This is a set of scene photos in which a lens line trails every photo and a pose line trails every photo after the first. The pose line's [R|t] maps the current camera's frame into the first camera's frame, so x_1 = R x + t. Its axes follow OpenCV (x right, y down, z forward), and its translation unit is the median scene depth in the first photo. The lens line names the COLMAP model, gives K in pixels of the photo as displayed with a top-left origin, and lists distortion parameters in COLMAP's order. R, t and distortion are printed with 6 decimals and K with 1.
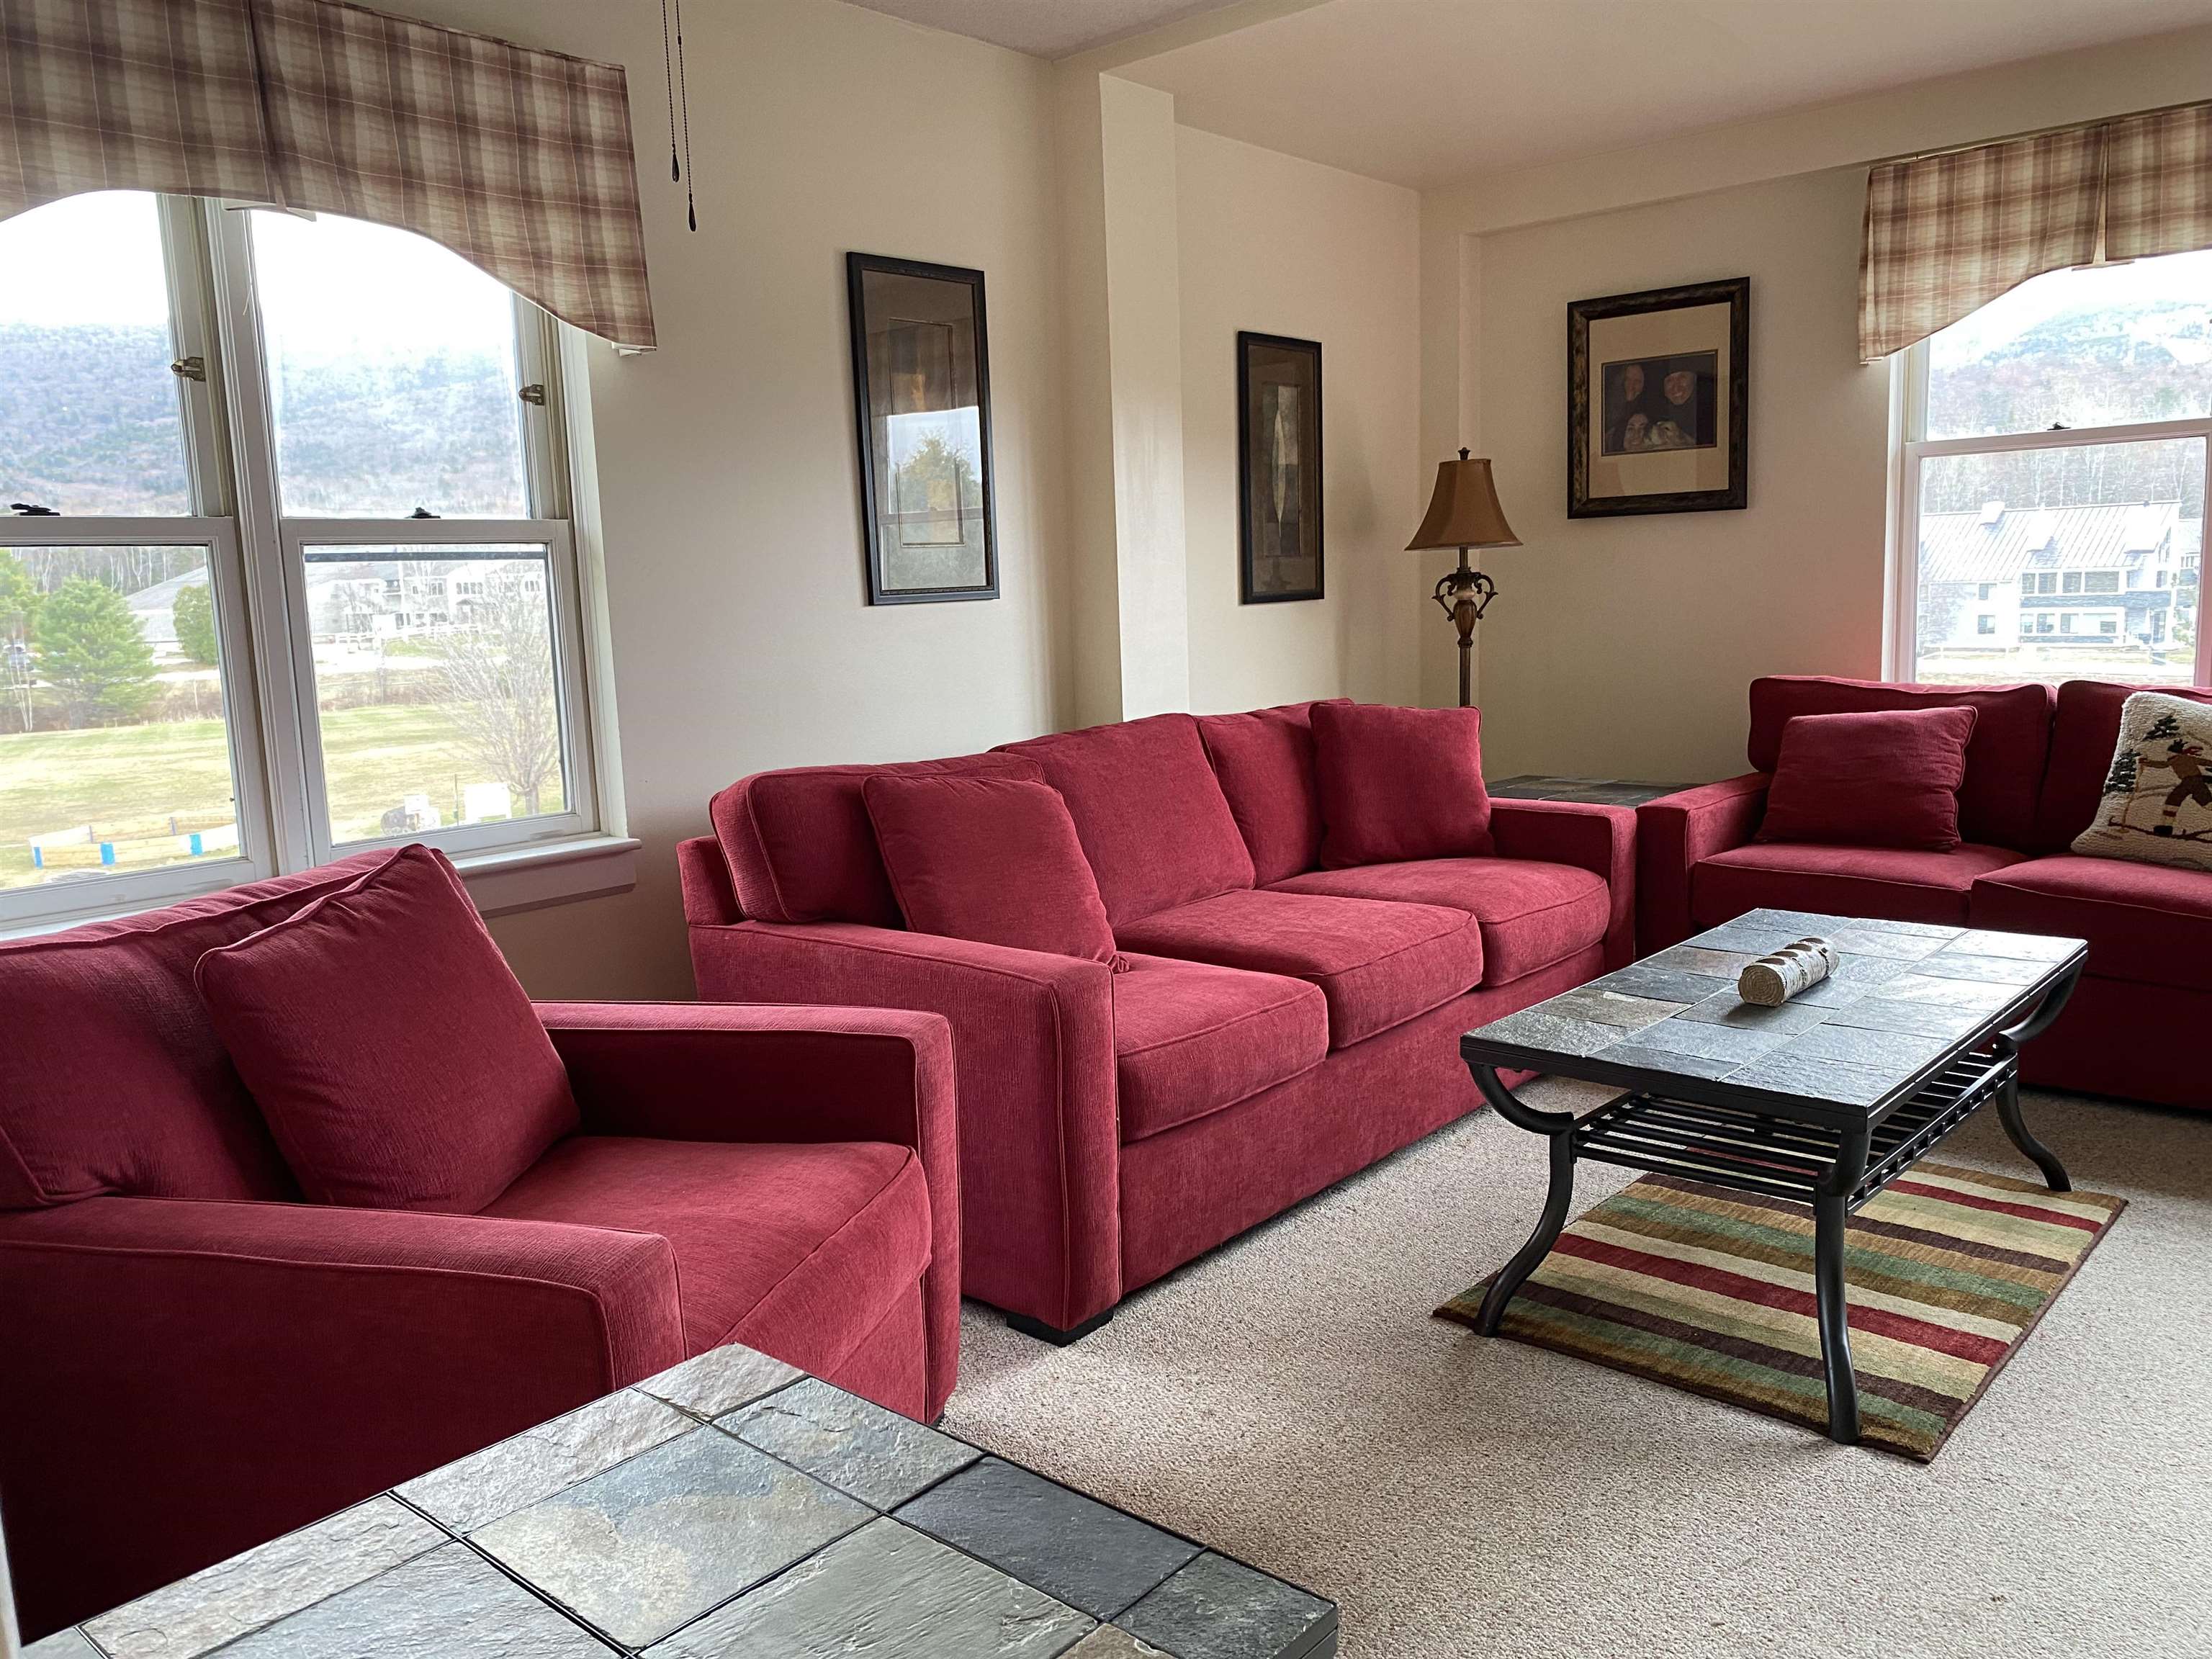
lens RADIAL K [[1691.8, 0, 1081.6], [0, 1691.8, 824.0], [0, 0, 1]] dist [0.000051, -0.005317]
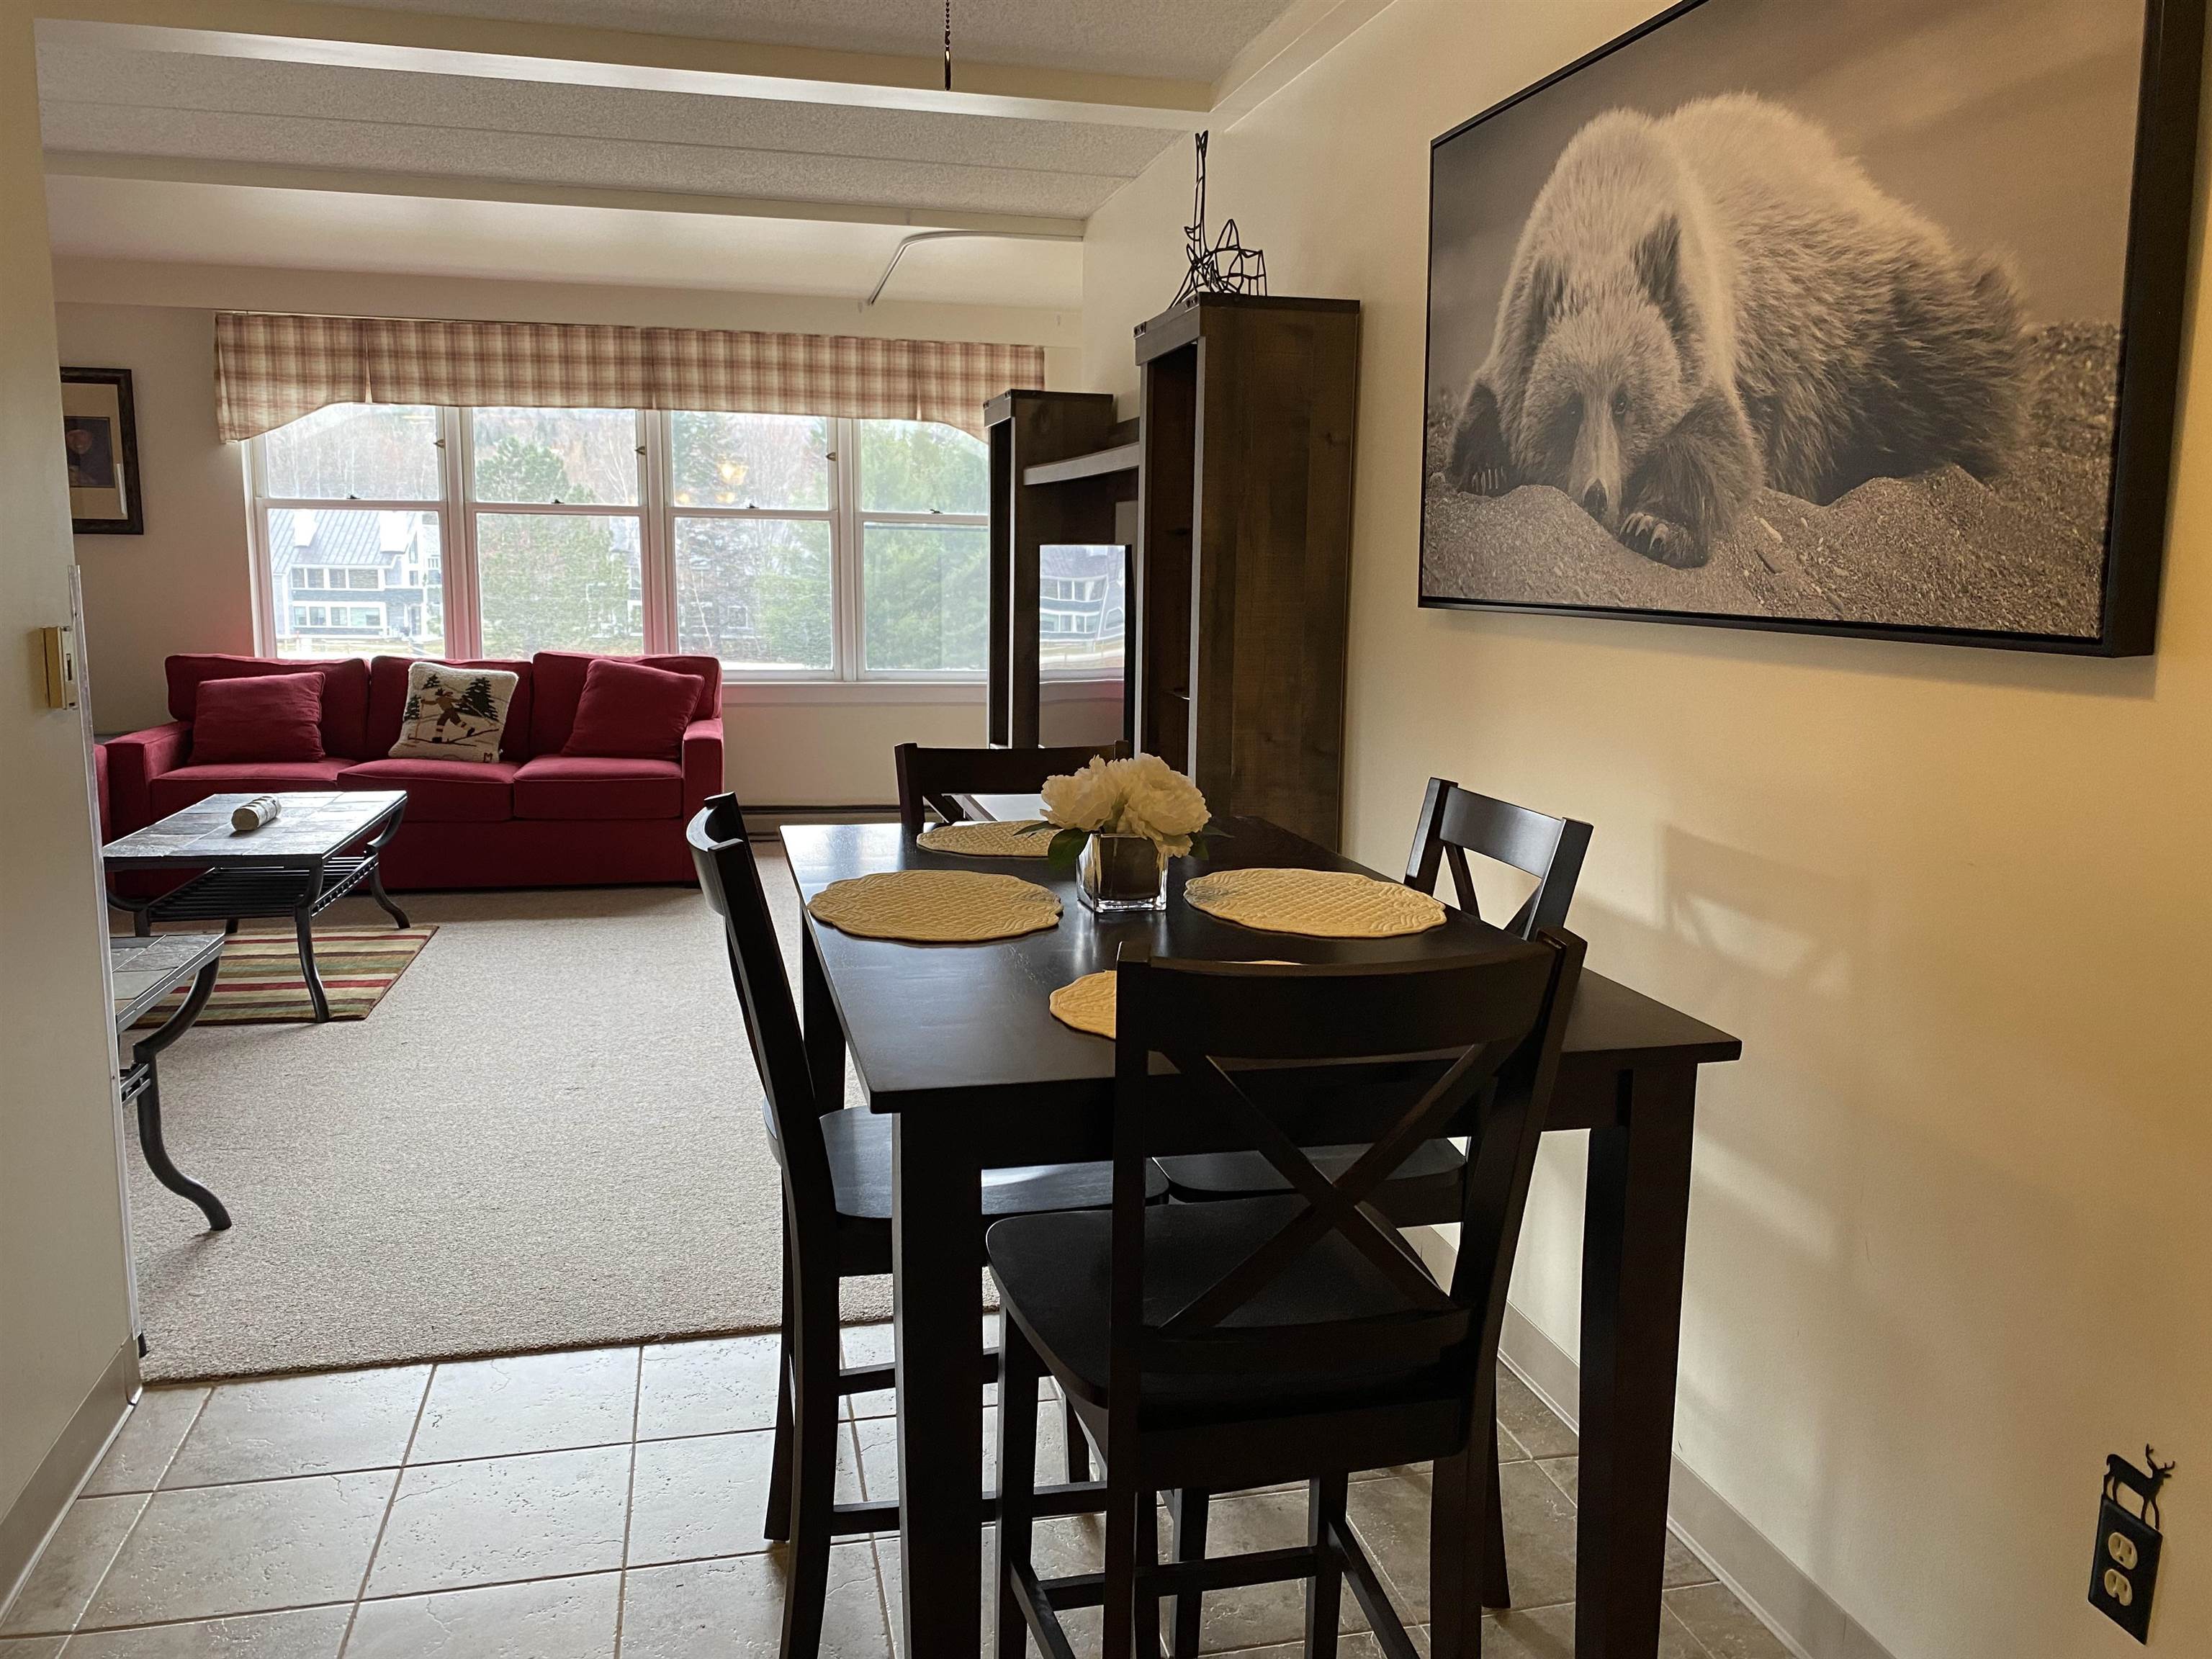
lens RADIAL K [[1722.6, 0, 1106.0], [0, 1722.6, 829.5], [0, 0, 1]] dist [0.024082, -0.005911]
pose [[0.588151, -0.082312, 0.804551, -0.352423], [0.077532, 0.995964, 0.045217, 0.059918], [-0.805026, 0.035784, 0.592159, -0.539990]]
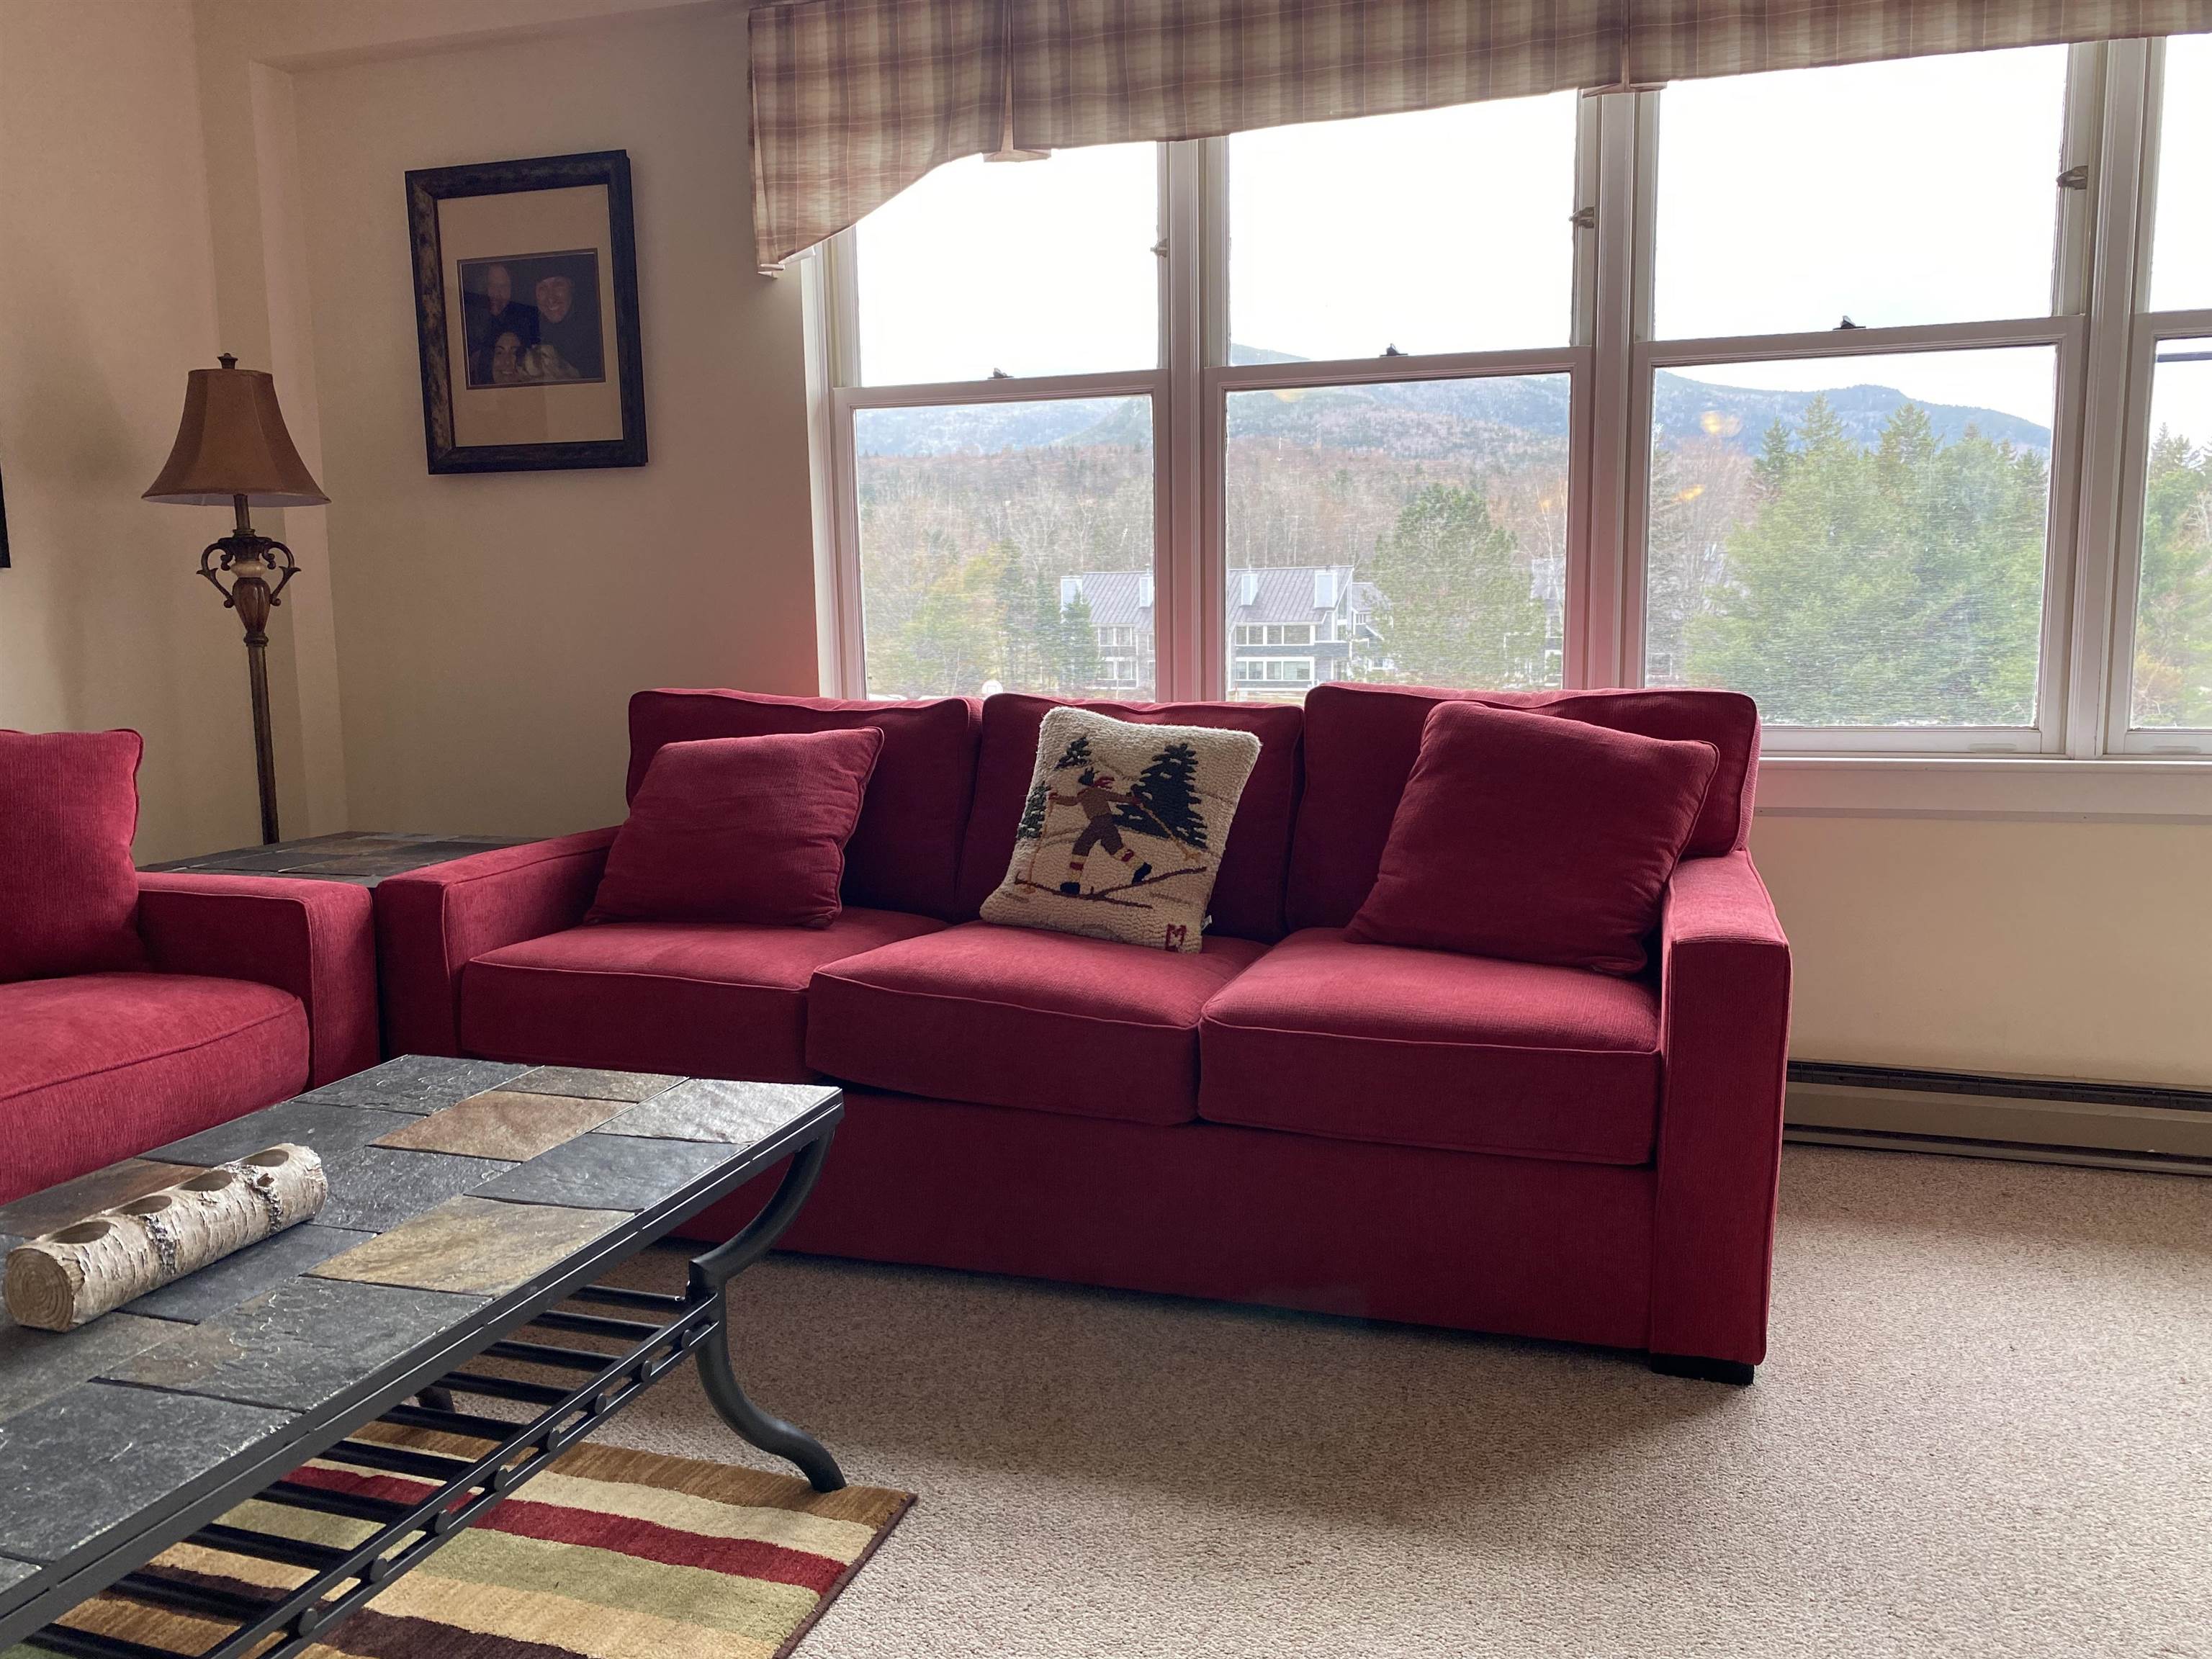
lens RADIAL K [[1683.1, 0, 1112.3], [0, 1683.1, 821.4], [0, 0, 1]] dist [0.028795, -0.024005]
pose [[0.911839, -0.024175, 0.409836, 0.305629], [0.034700, 0.999231, -0.018263, -0.010374], [-0.409079, 0.030875, 0.911976, 0.271743]]
